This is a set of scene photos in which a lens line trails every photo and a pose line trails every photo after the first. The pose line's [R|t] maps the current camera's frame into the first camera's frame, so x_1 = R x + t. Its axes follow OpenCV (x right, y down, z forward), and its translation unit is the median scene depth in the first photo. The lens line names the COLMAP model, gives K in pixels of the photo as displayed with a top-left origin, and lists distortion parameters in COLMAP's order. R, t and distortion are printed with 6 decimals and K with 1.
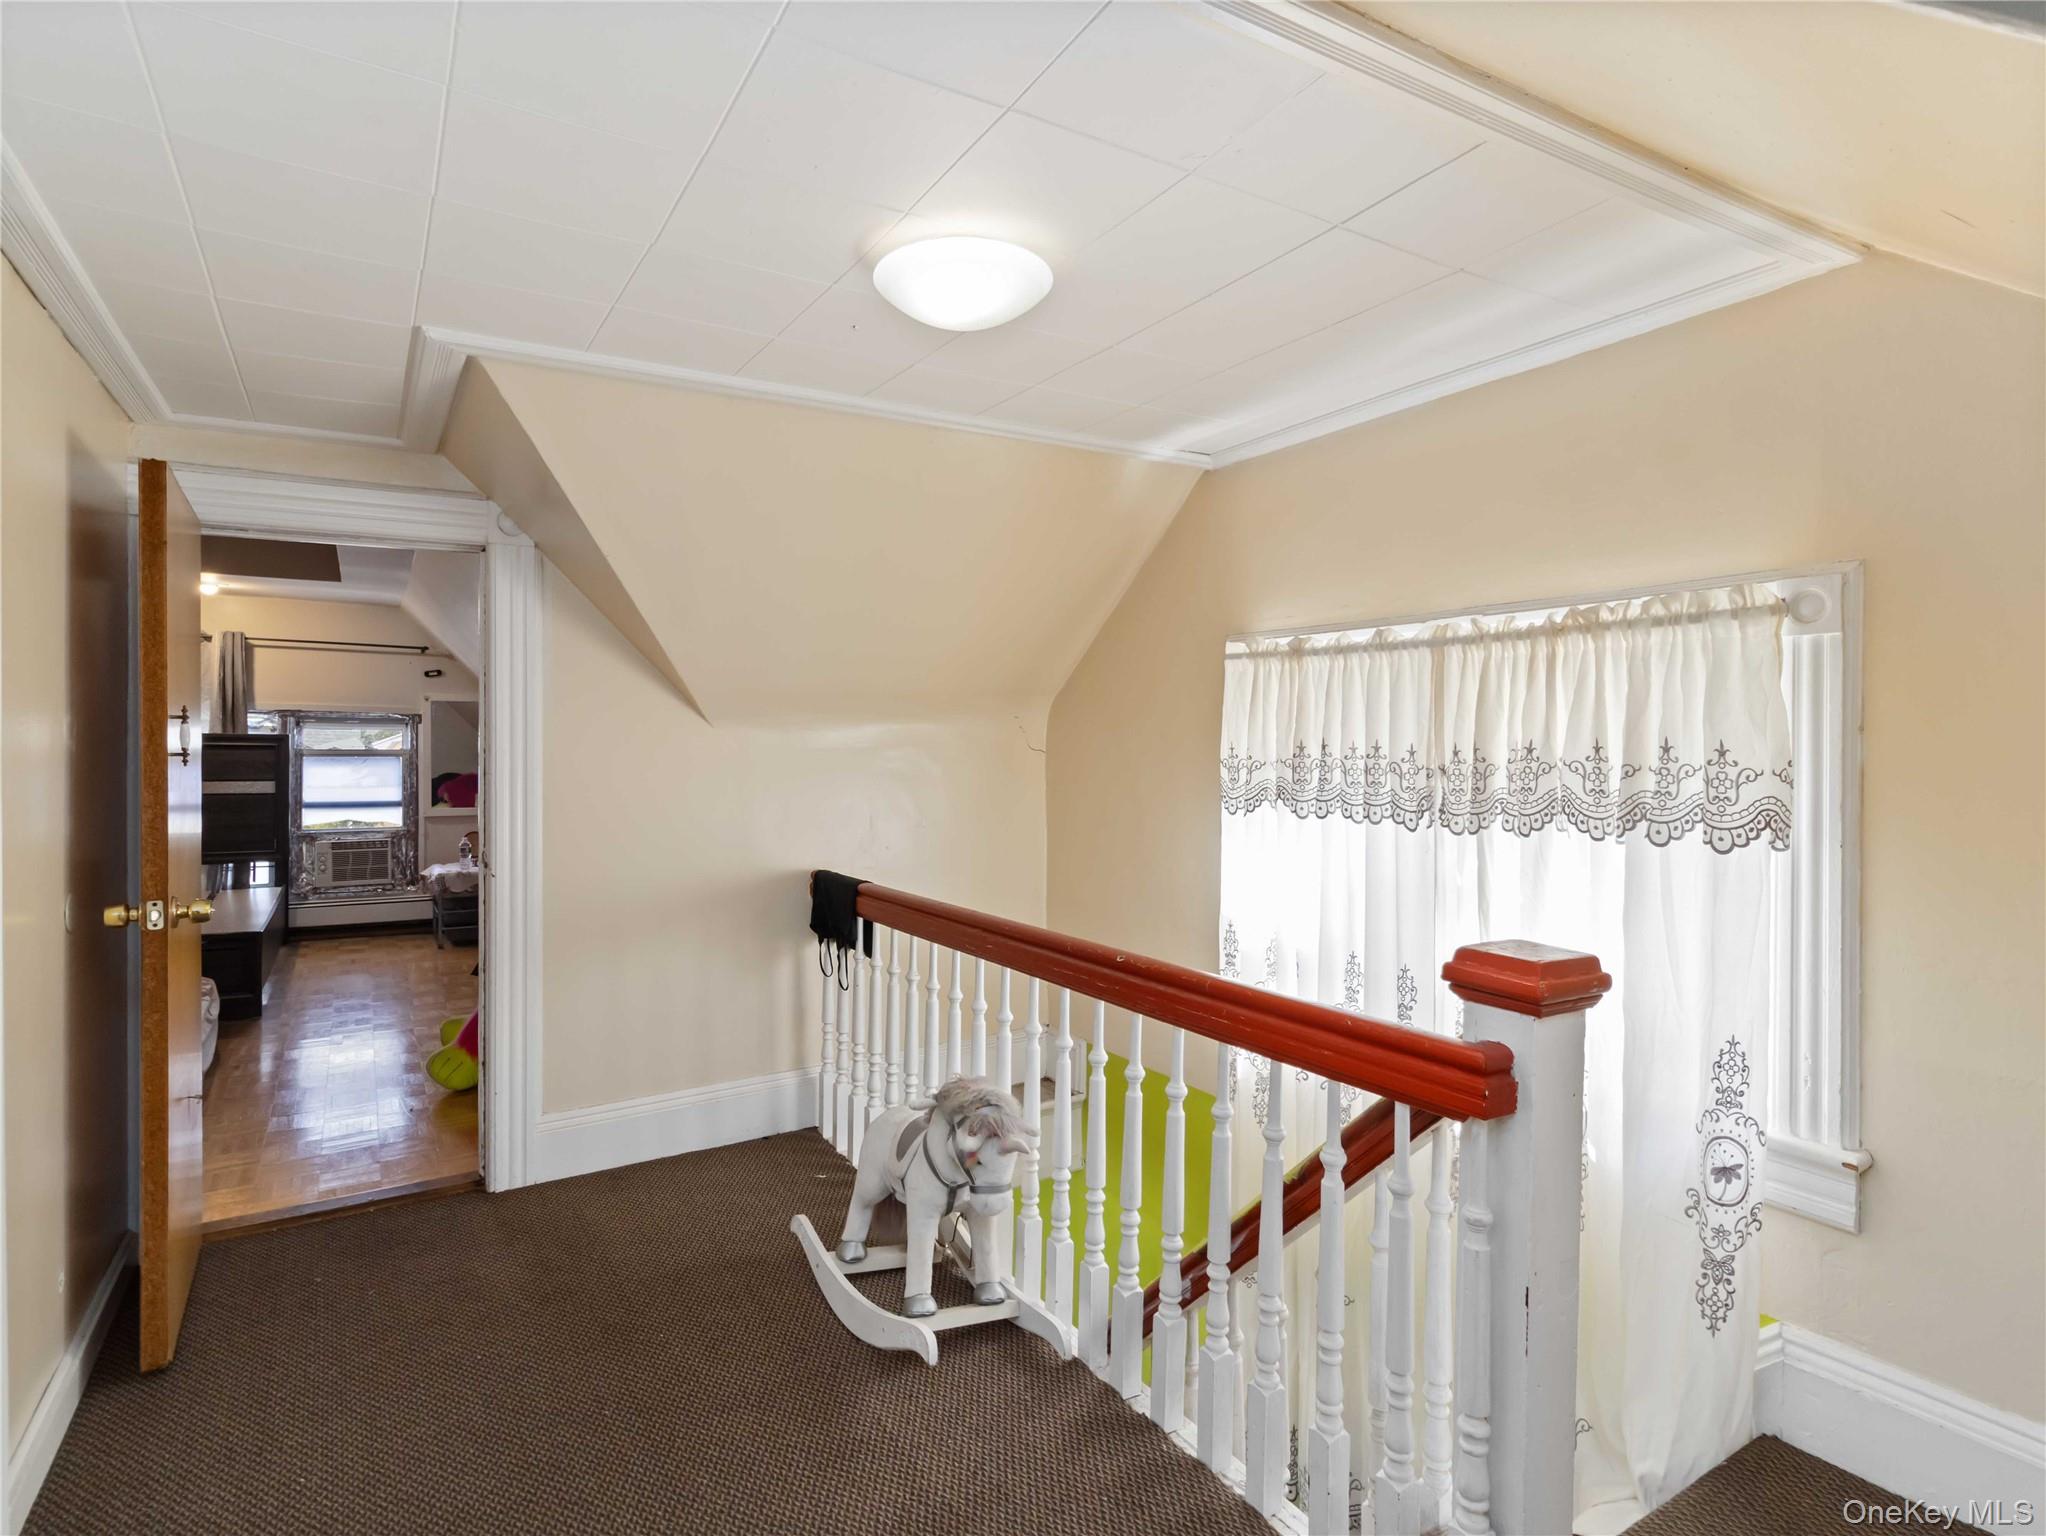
lens RADIAL K [[1081.3, 0, 1021.0], [0, 1081.3, 763.2], [0, 0, 1]] dist [0.006856, 0.001621]
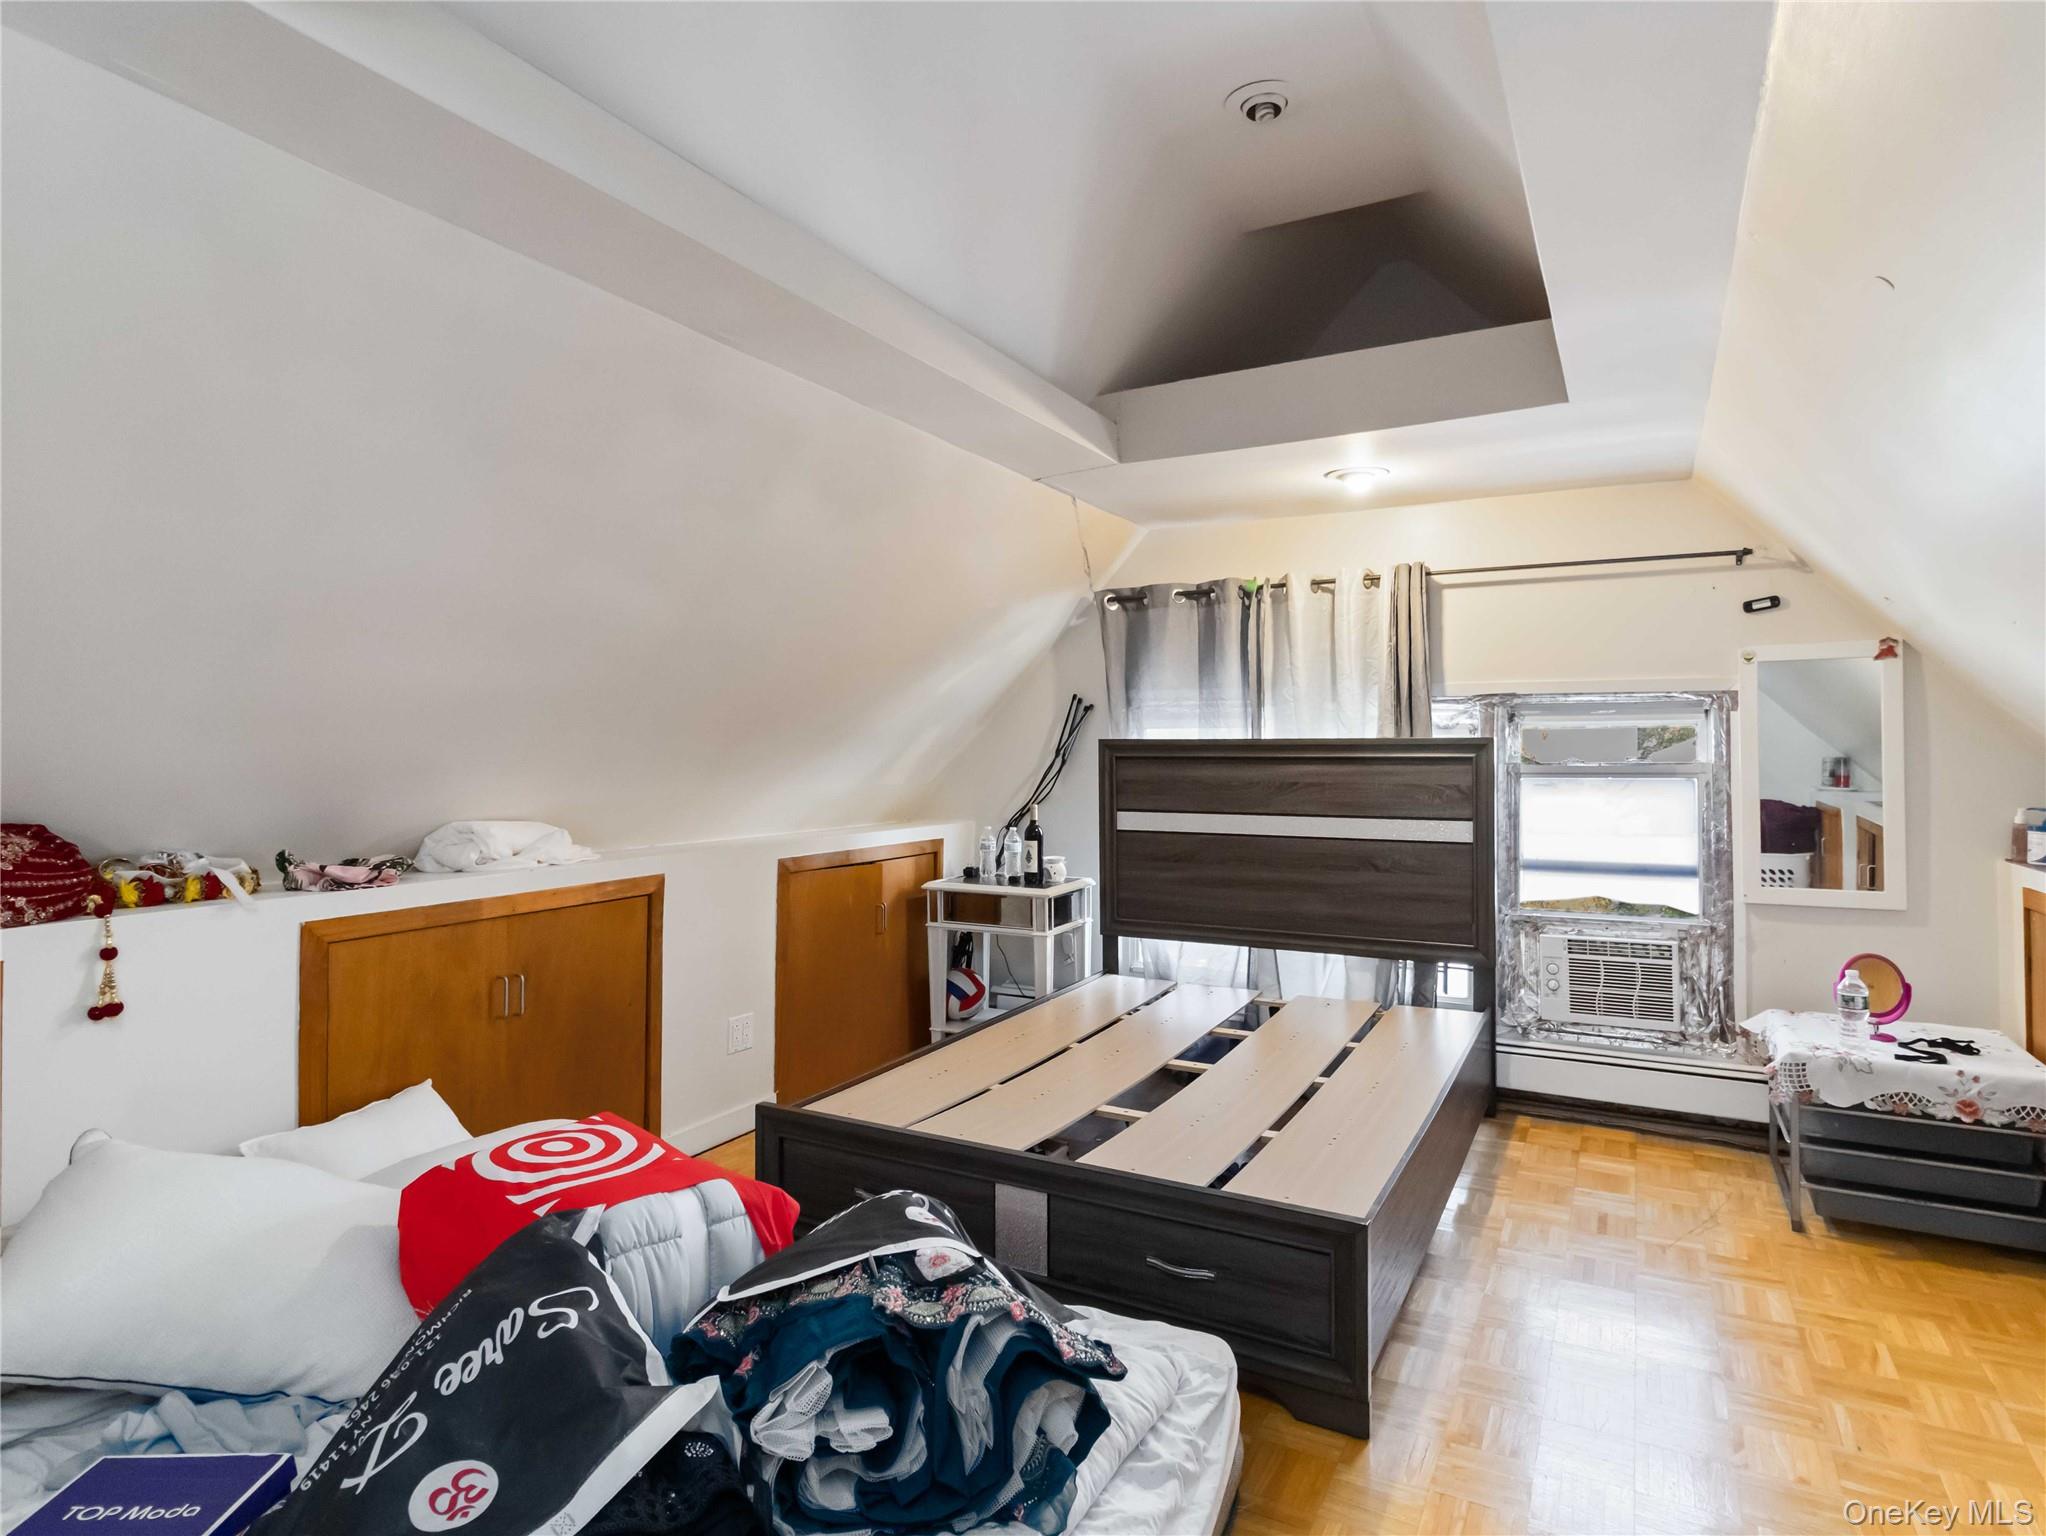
lens RADIAL K [[1081.3, 0, 1076.8], [0, 1081.3, 756.3], [0, 0, 1]] dist [0.006856, 0.001621]
pose [[0.511812, -0.016158, -0.858945, -0.303702], [-0.002617, 0.999789, -0.020366, -0.004865], [0.859093, 0.012671, 0.511662, 0.524692]]
